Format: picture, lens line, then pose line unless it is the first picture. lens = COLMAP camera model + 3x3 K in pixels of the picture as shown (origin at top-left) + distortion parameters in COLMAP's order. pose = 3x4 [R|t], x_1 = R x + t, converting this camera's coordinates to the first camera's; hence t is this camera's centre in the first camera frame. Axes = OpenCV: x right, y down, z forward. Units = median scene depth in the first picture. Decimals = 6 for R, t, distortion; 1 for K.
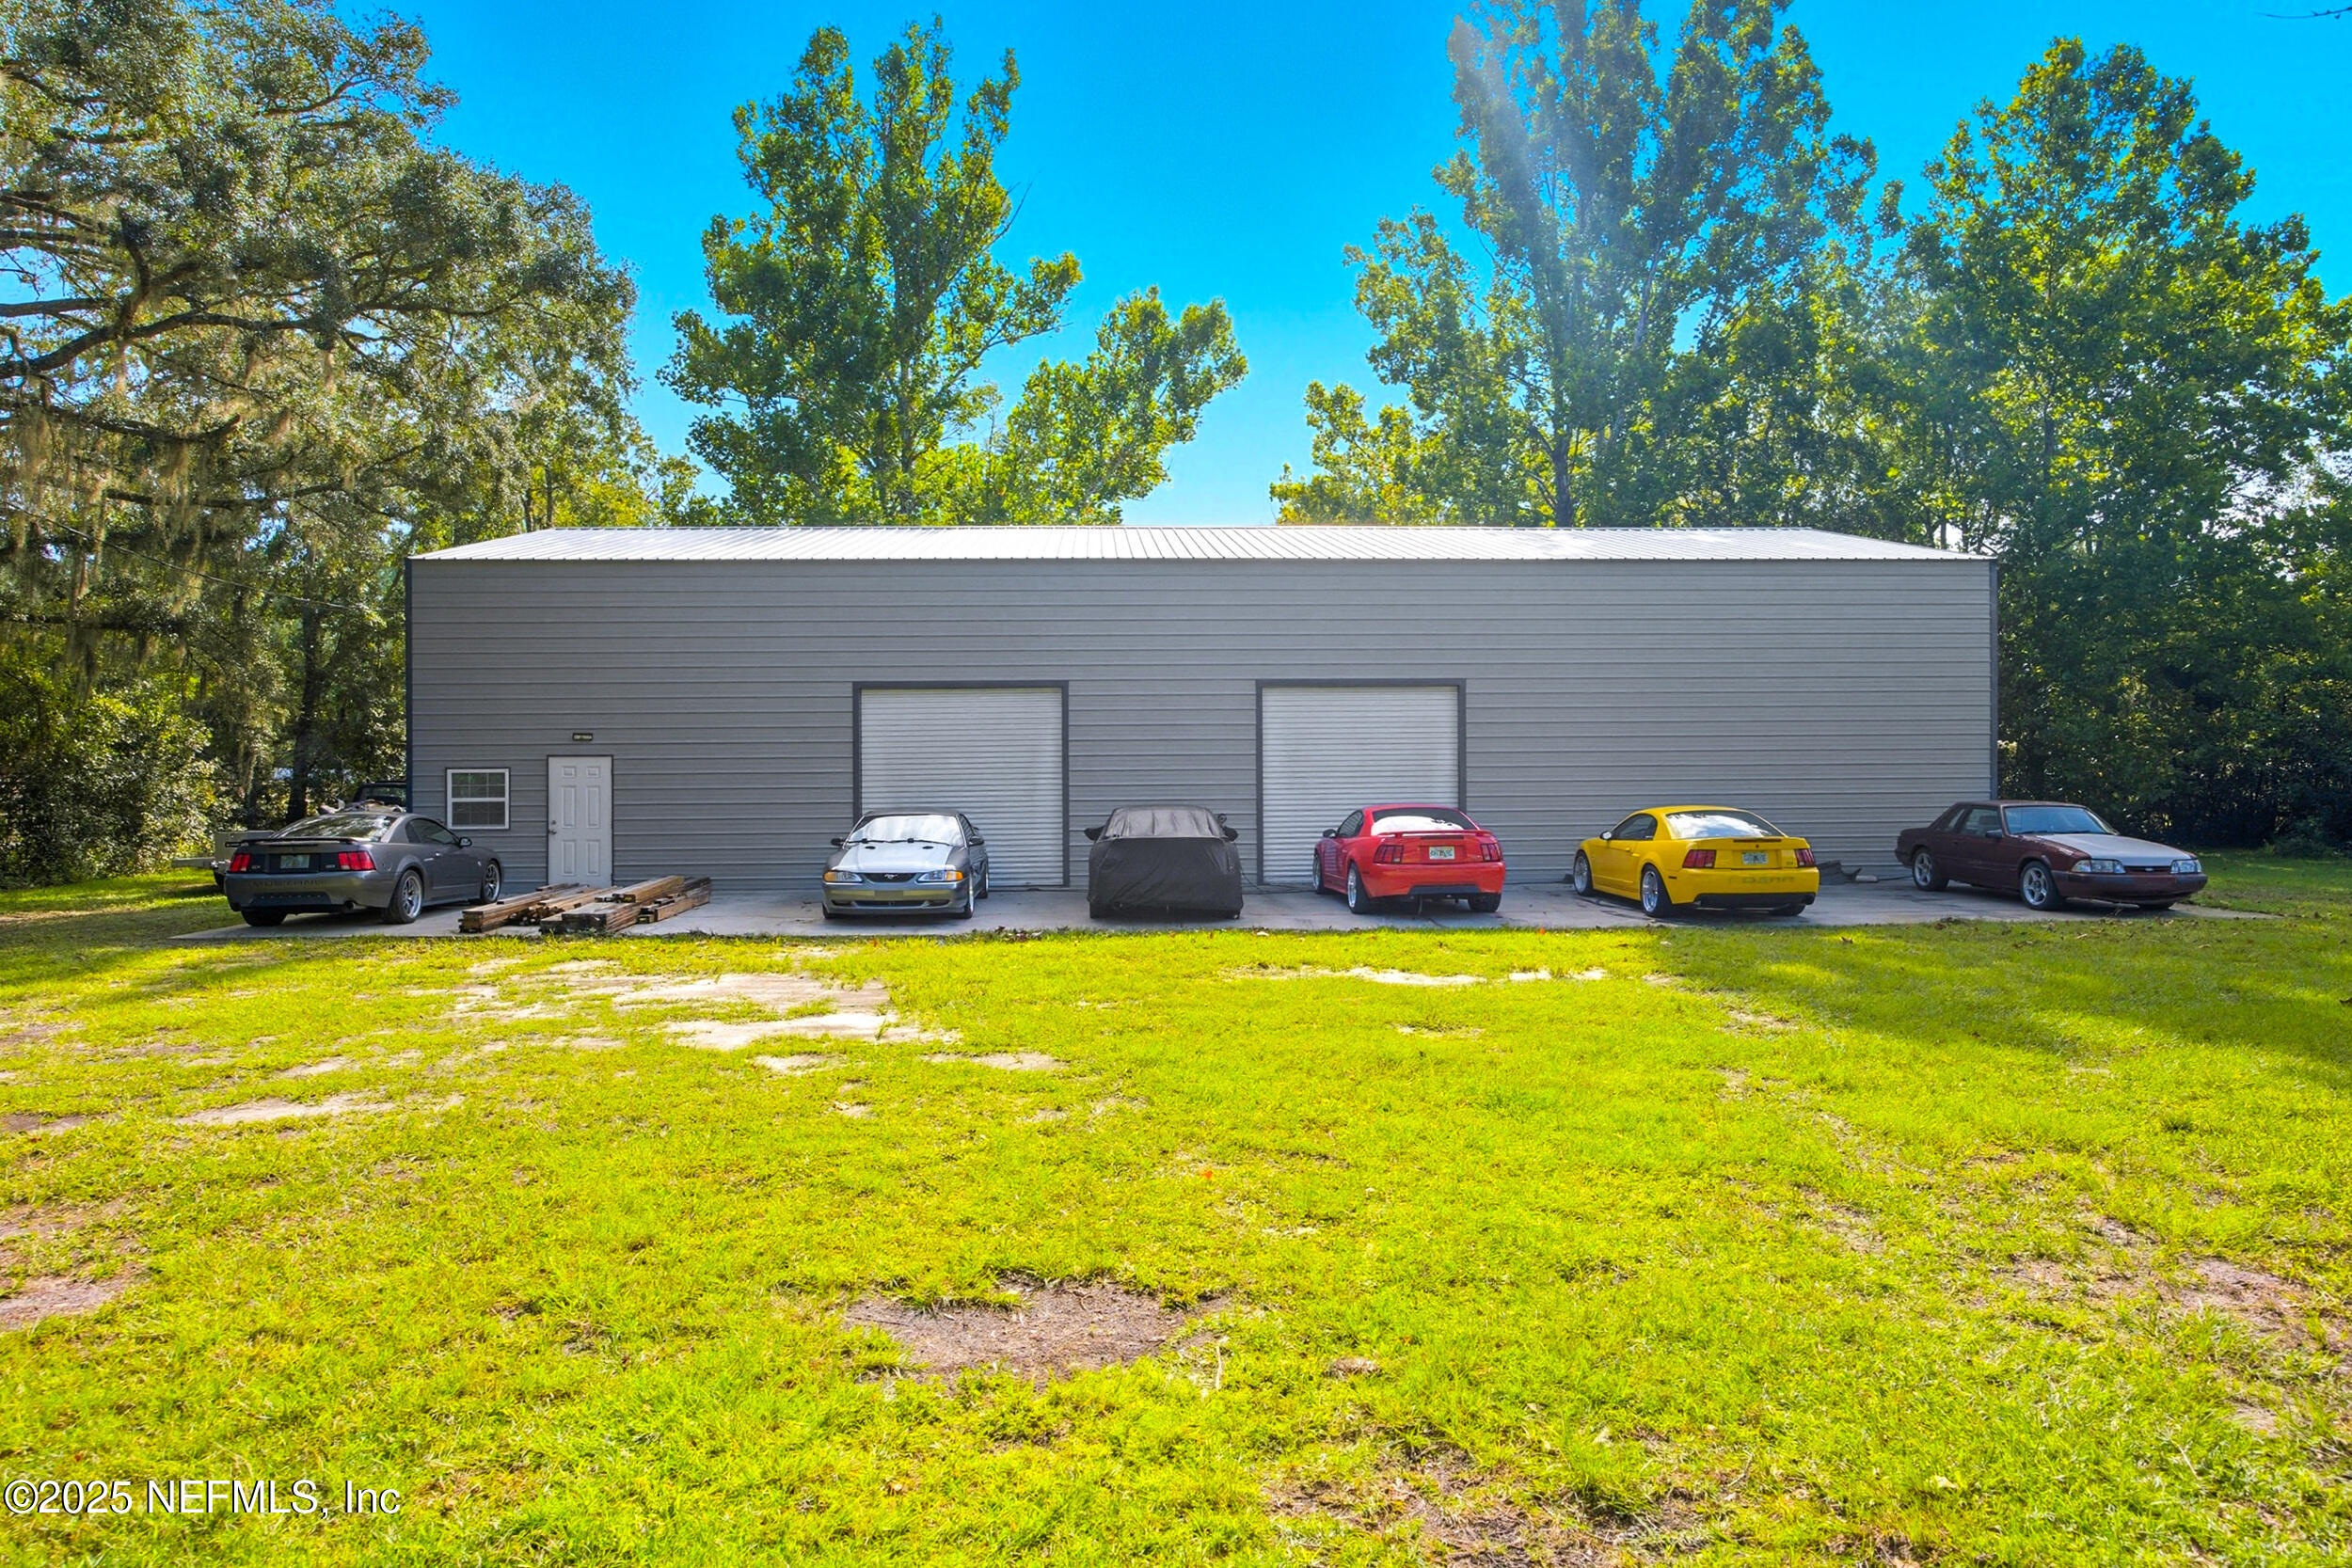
lens RADIAL K [[1418.1, 0, 1168.8], [0, 1418.1, 790.1], [0, 0, 1]] dist [0.003414, -0.015324]
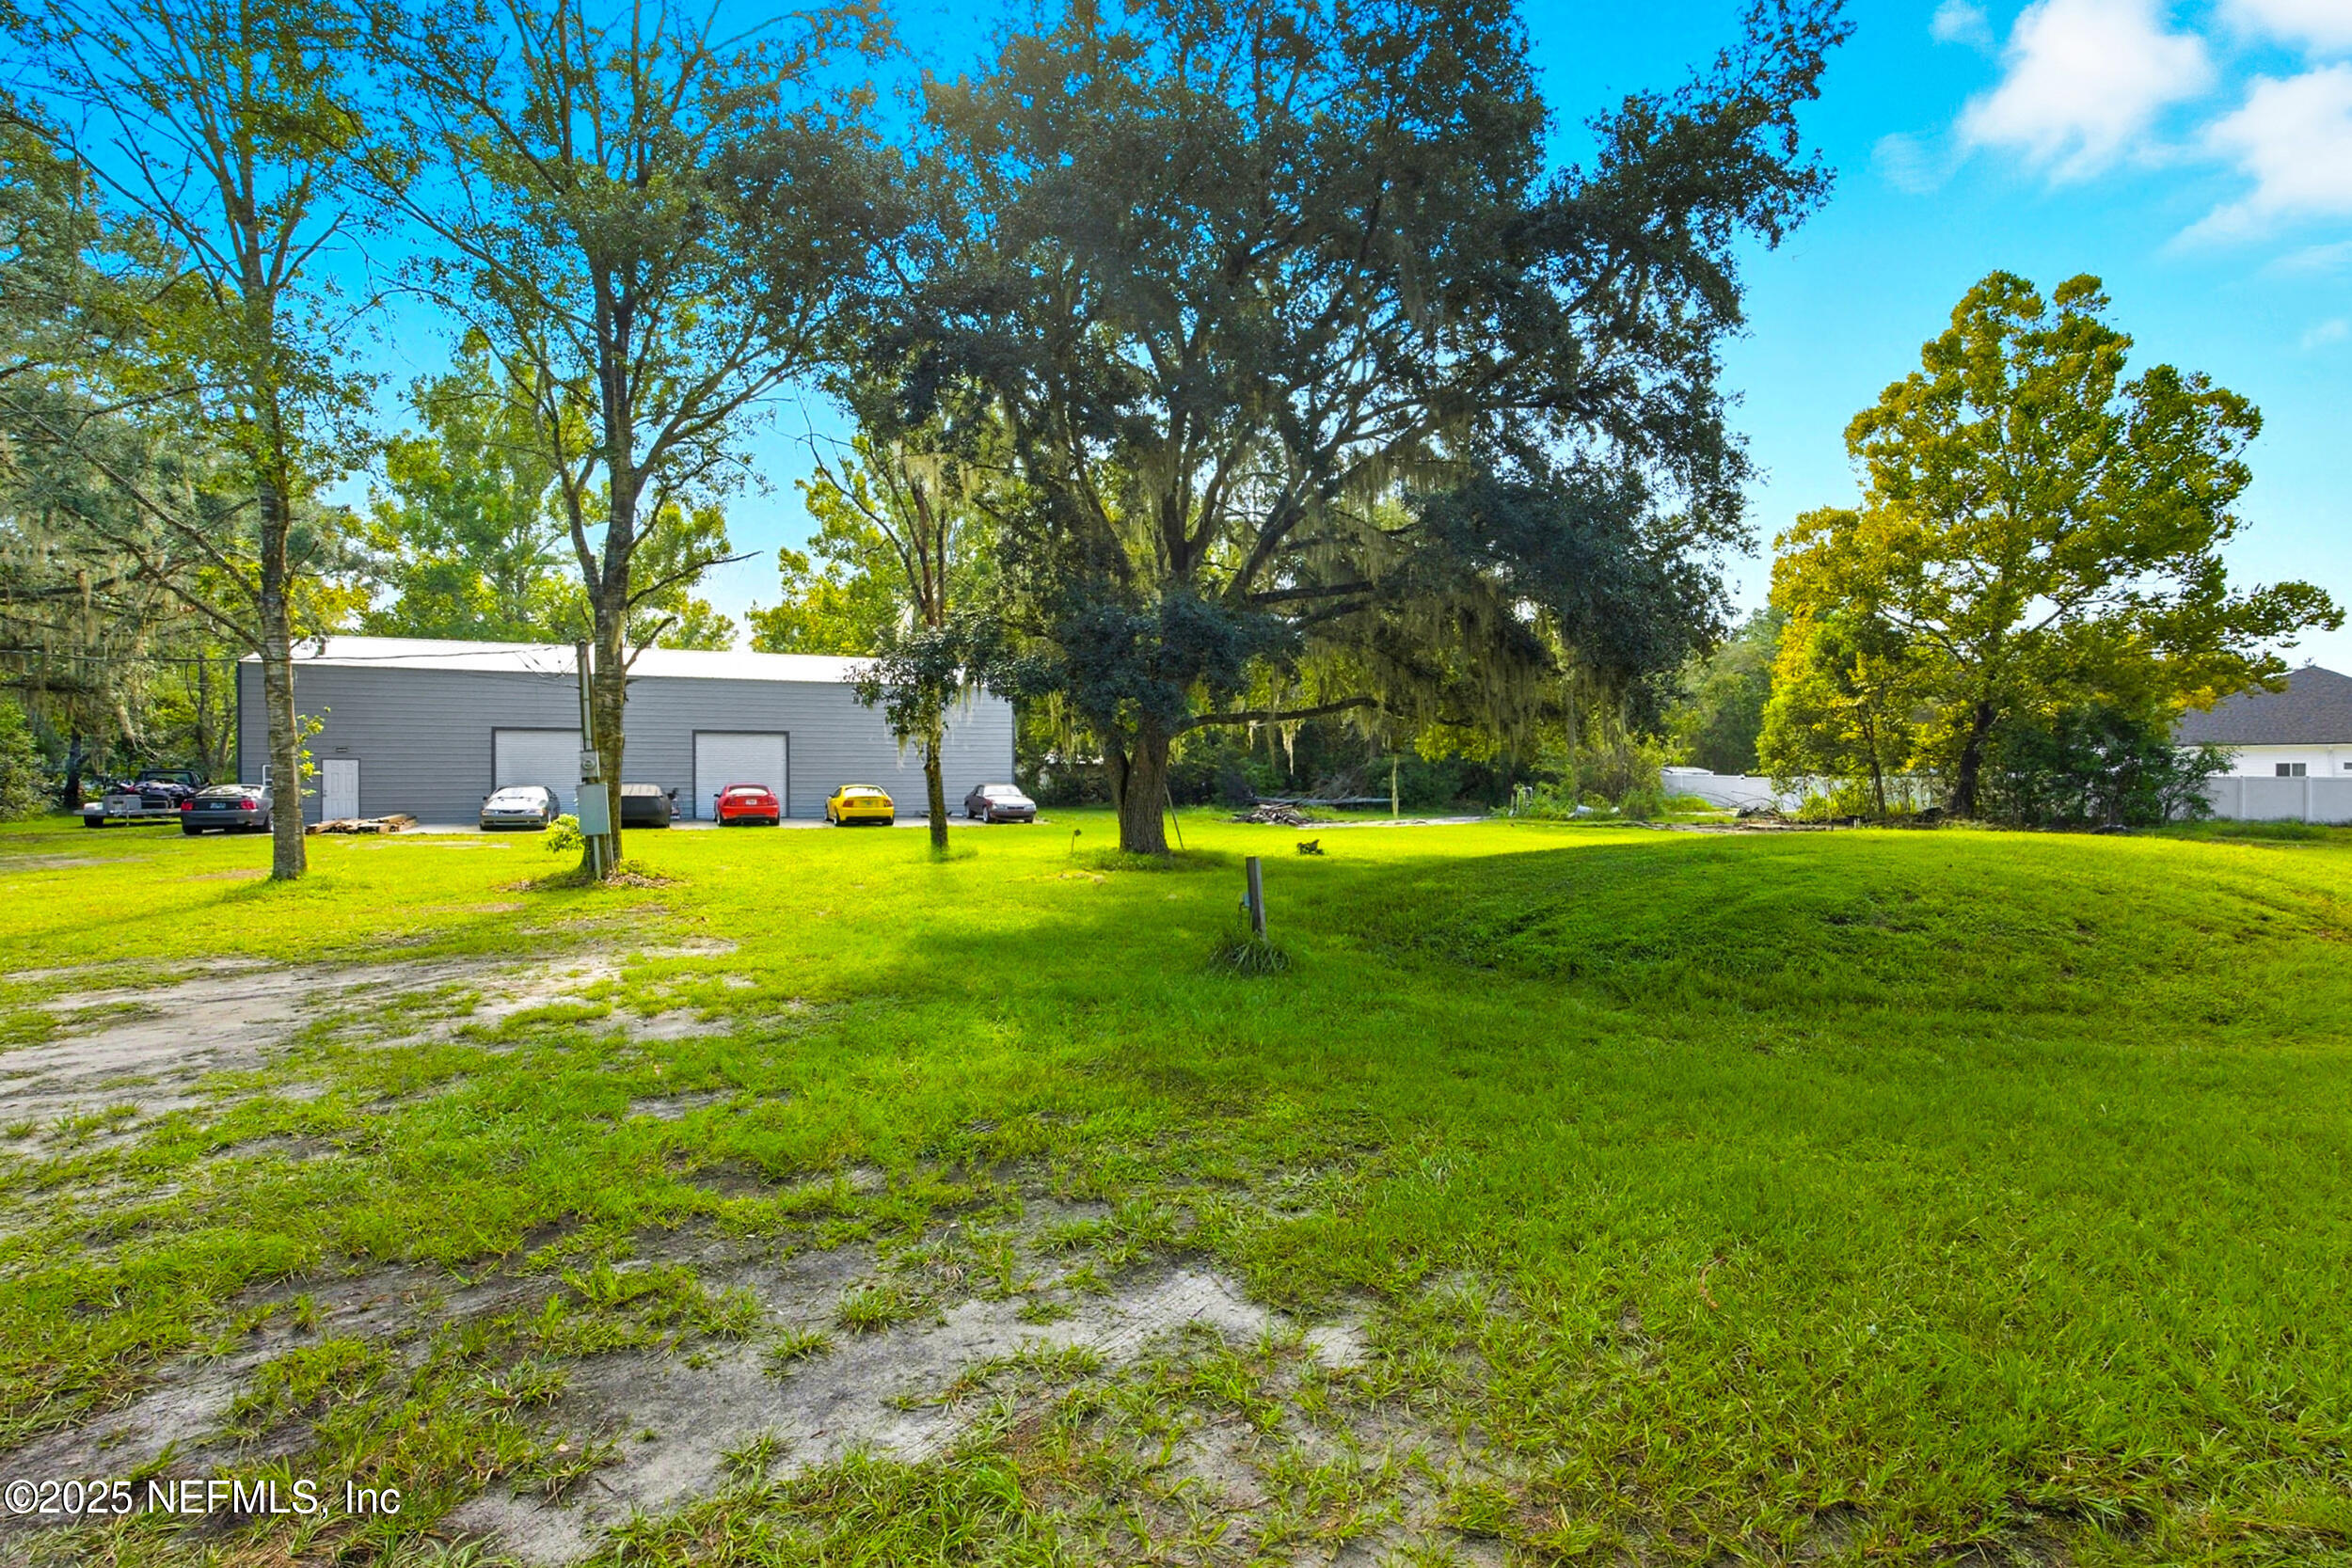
lens RADIAL K [[1064.4, 0, 1176.0], [0, 1064.4, 784.0], [0, 0, 1]] dist [-0.010647, -0.000567]
pose [[0.930348, 0.004284, 0.366652, 0.181447], [-0.006856, 0.999960, 0.005713, -0.005309], [-0.366613, -0.007829, 0.930340, -1.021923]]
